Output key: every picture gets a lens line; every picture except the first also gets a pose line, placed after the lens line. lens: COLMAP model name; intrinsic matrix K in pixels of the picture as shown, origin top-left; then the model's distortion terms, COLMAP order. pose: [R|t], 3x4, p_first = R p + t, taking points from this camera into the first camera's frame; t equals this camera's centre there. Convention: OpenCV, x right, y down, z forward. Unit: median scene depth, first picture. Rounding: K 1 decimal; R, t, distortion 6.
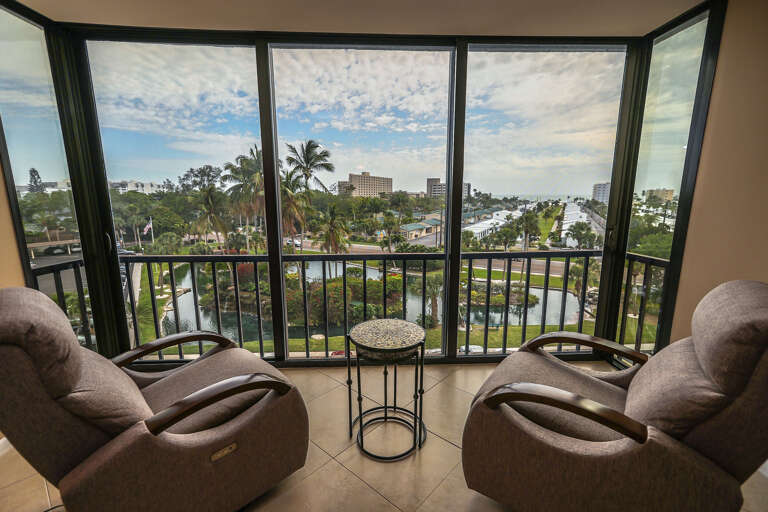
lens RADIAL K [[360.1, 0, 384.0], [0, 360.1, 256.0], [0, 0, 1]] dist [0.001321, 0.000404]
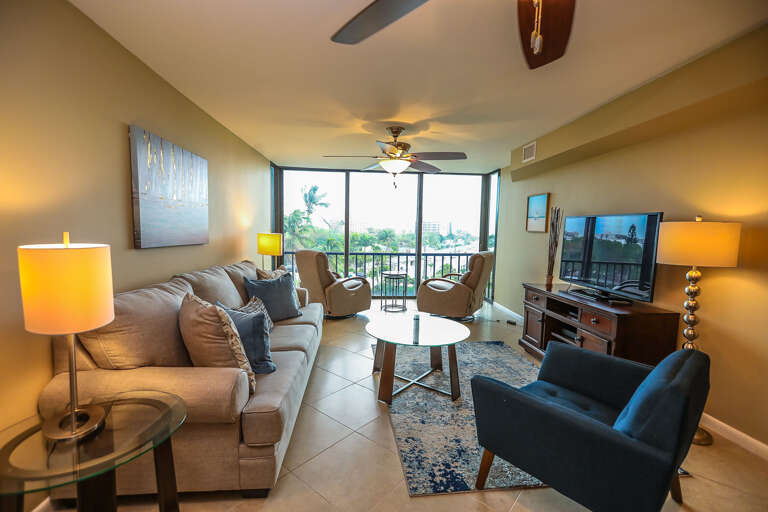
lens RADIAL K [[360.1, 0, 384.0], [0, 360.1, 256.0], [0, 0, 1]] dist [0.001321, 0.000404]
pose [[0.999009, 0.015093, 0.041860, -0.147455], [-0.010907, 0.995081, -0.098467, 0.249968], [-0.043140, 0.097913, 0.994260, -1.380618]]
